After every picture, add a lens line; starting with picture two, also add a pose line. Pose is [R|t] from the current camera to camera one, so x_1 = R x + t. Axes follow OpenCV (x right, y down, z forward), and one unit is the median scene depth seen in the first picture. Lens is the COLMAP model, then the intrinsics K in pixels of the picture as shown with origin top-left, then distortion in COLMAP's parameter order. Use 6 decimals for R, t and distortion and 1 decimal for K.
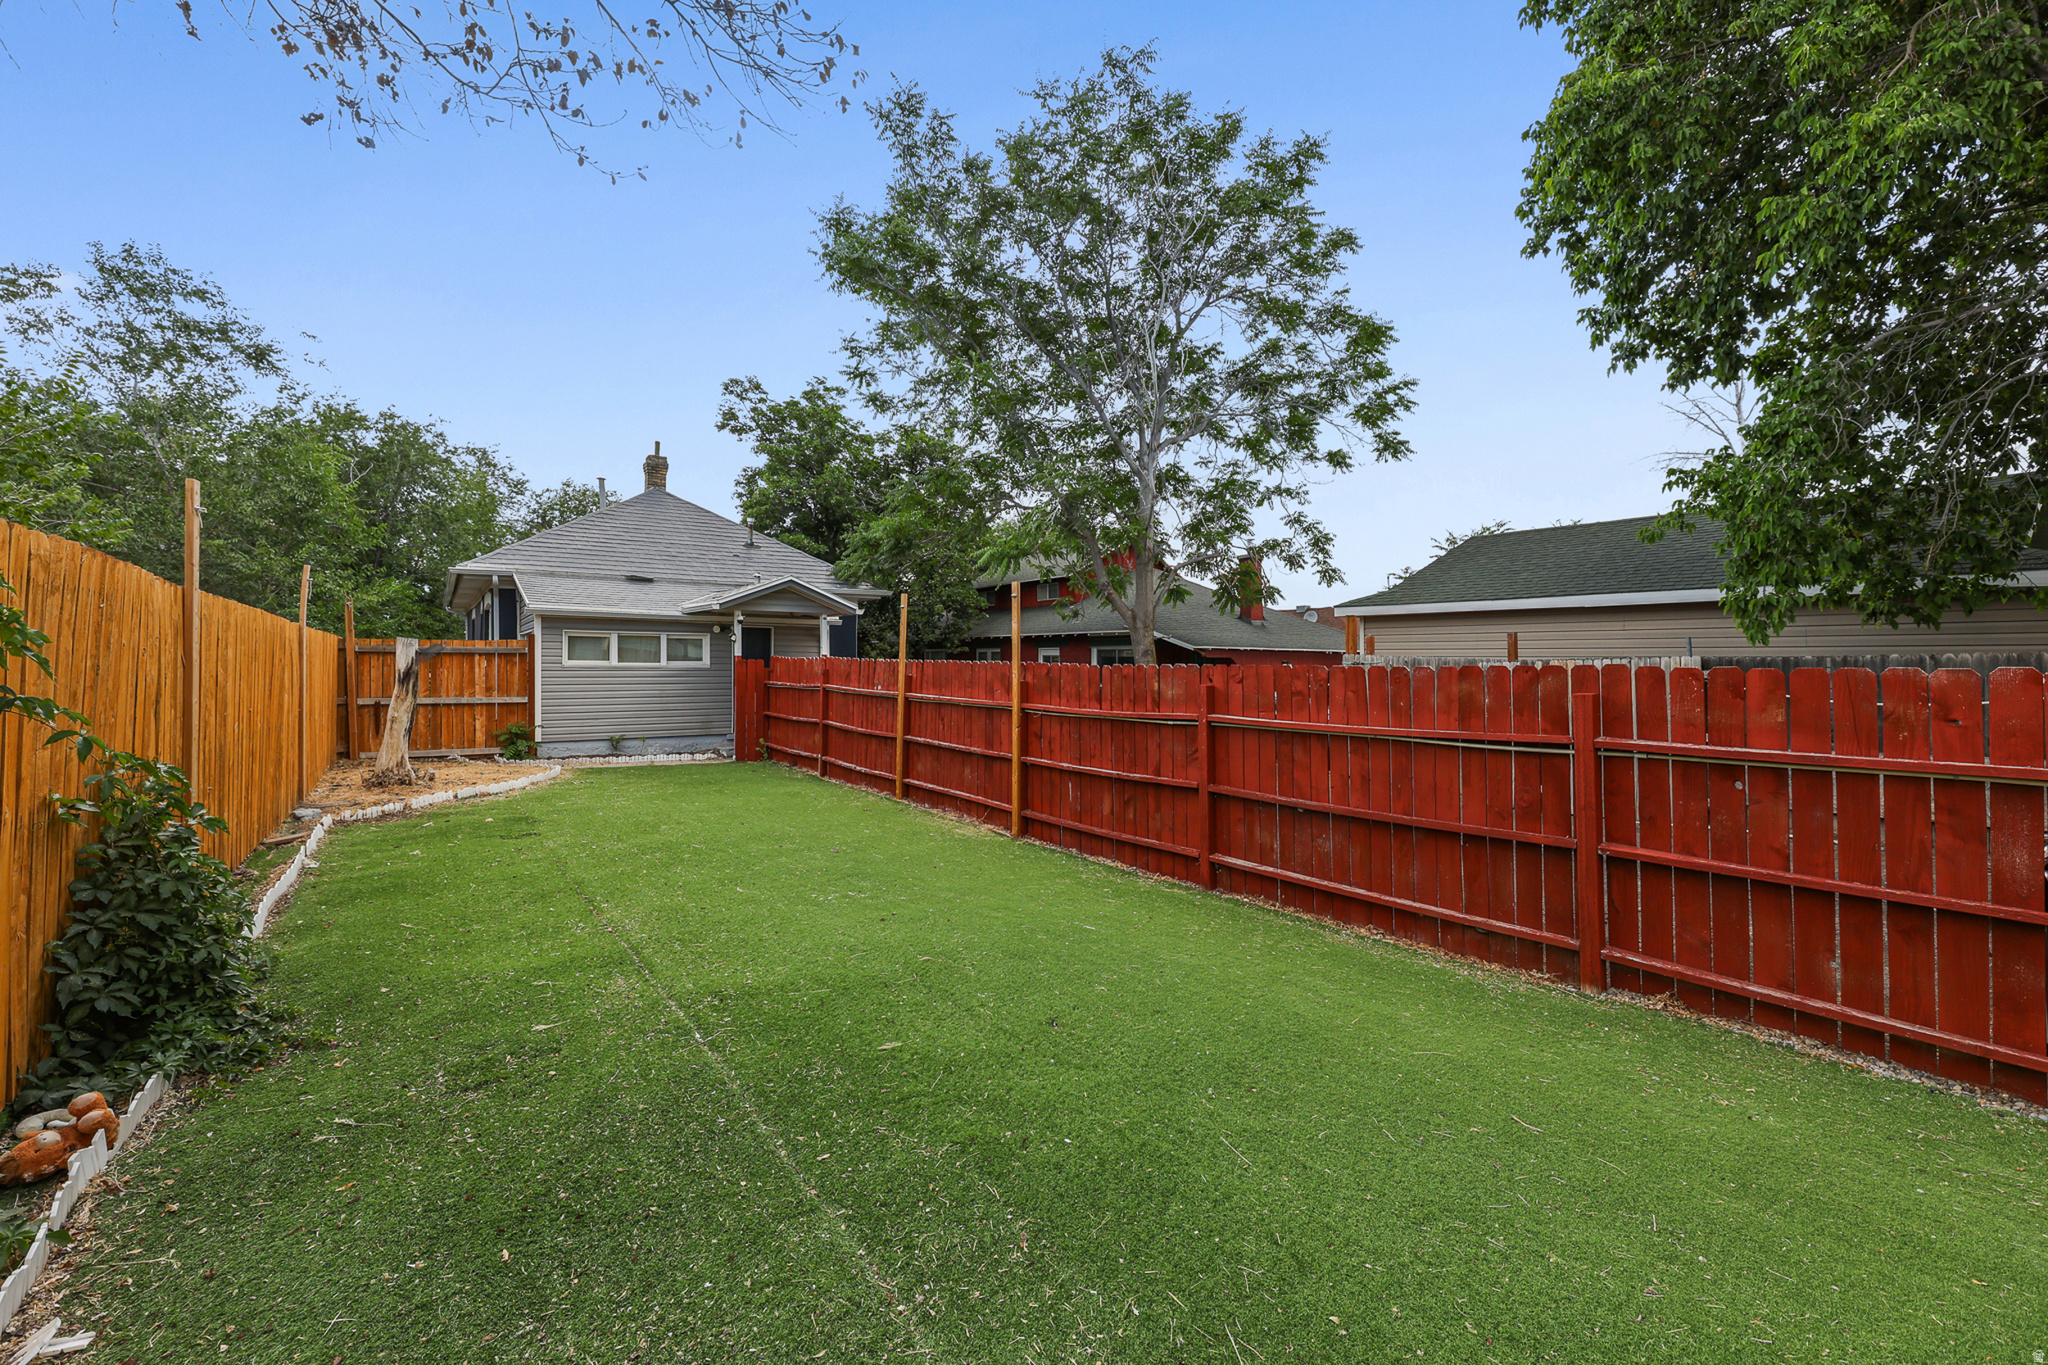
lens RADIAL K [[837.8, 0, 1020.5], [0, 837.8, 666.3], [0, 0, 1]] dist [-0.002403, -0.000888]
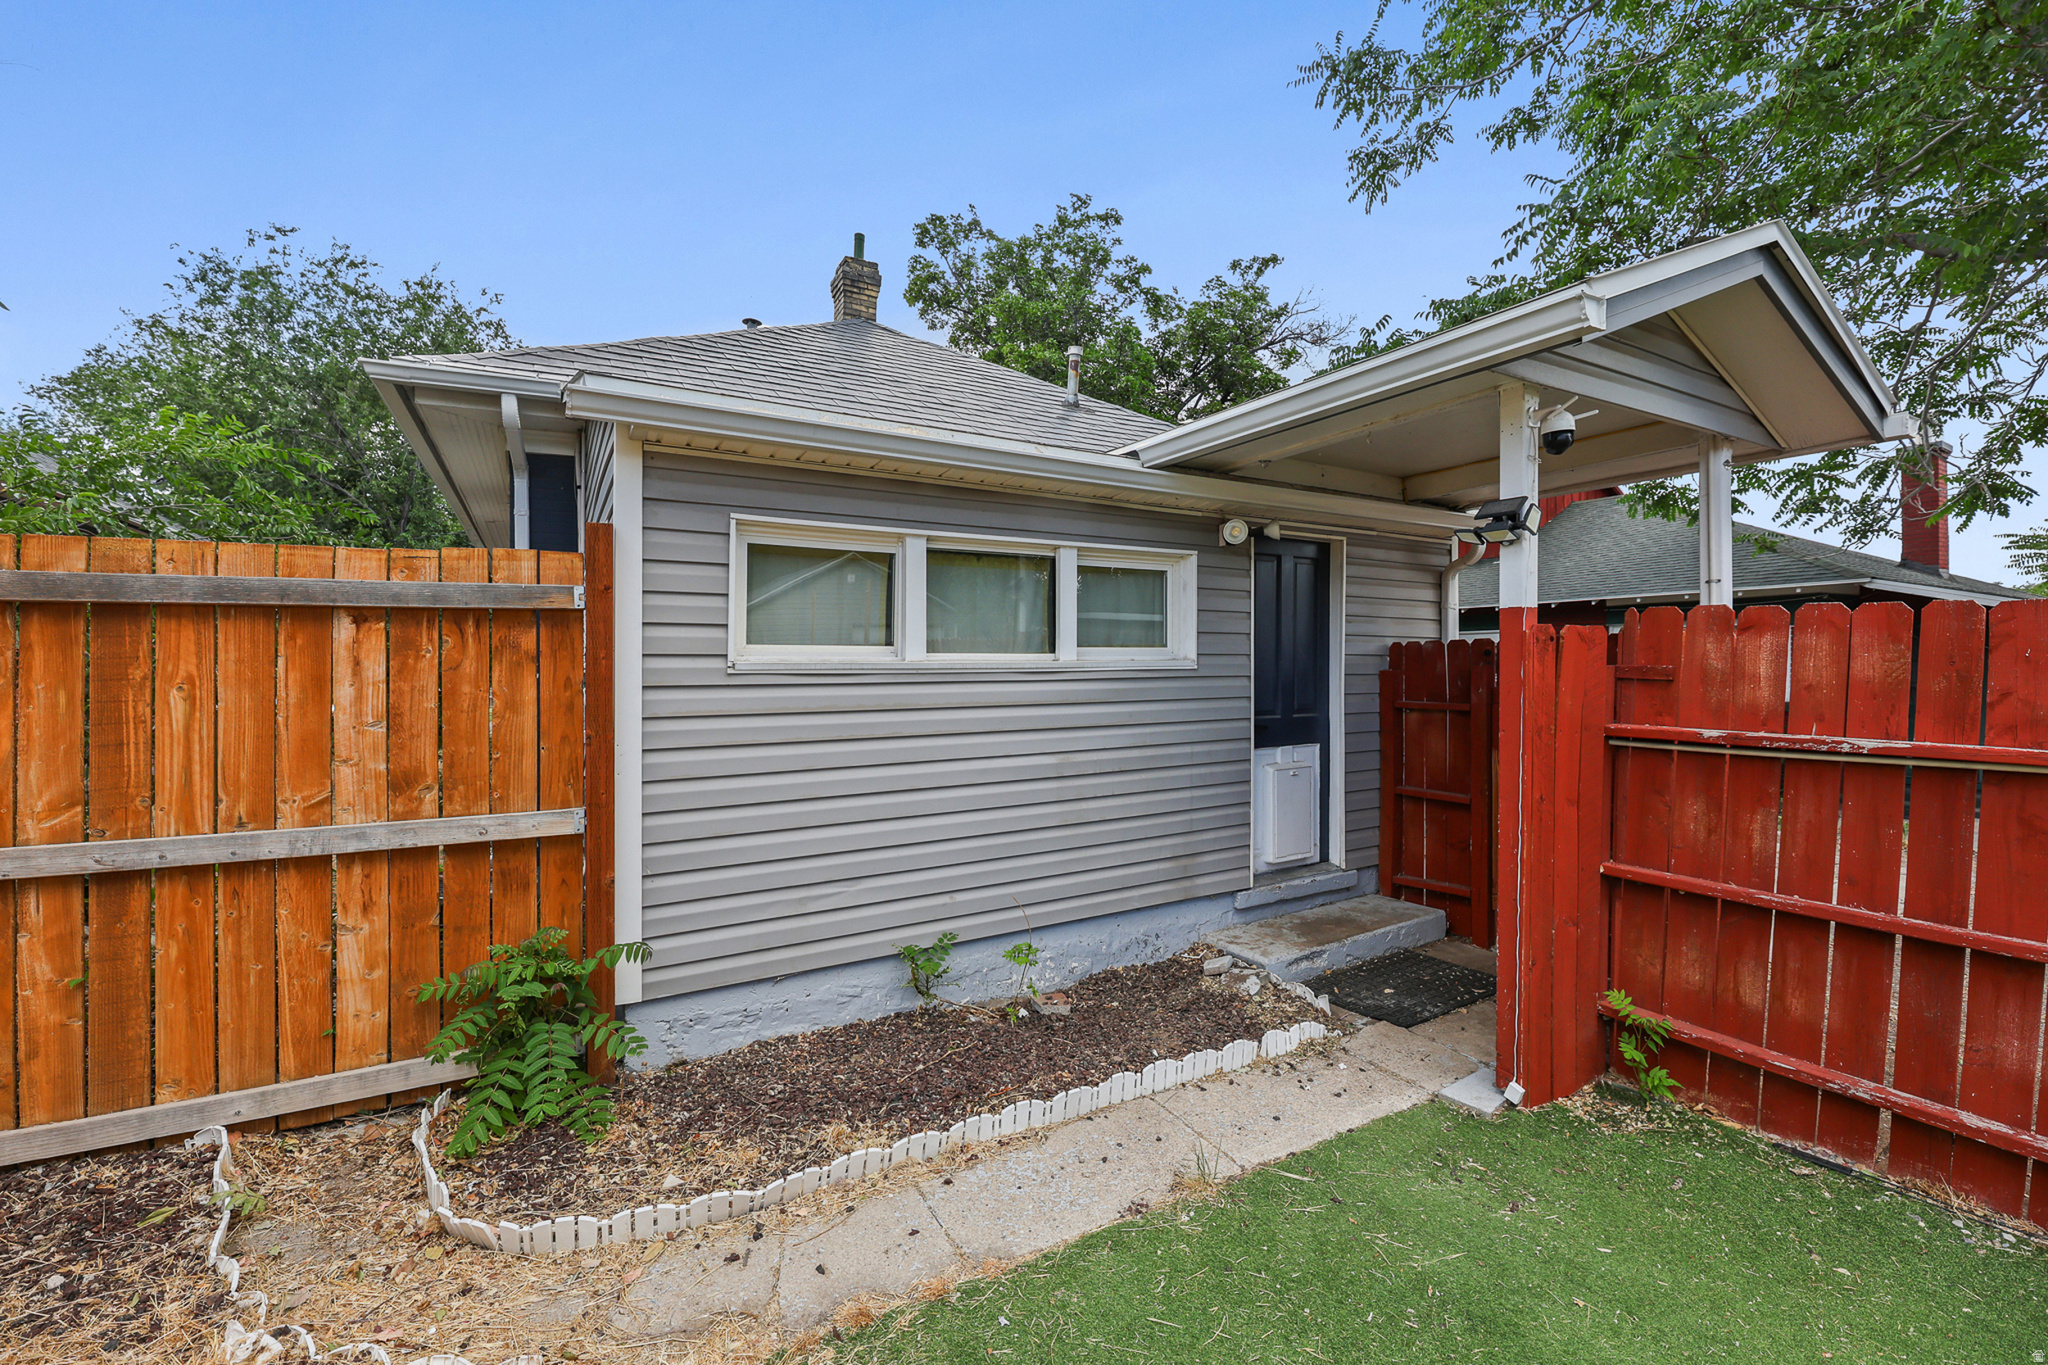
lens RADIAL K [[837.8, 0, 1020.5], [0, 837.8, 666.3], [0, 0, 1]] dist [-0.002403, -0.000888]
pose [[0.993810, -0.005404, -0.110959, -0.452703], [0.006192, 0.999958, 0.006756, -0.002043], [0.110917, -0.007401, 0.993802, 0.800110]]
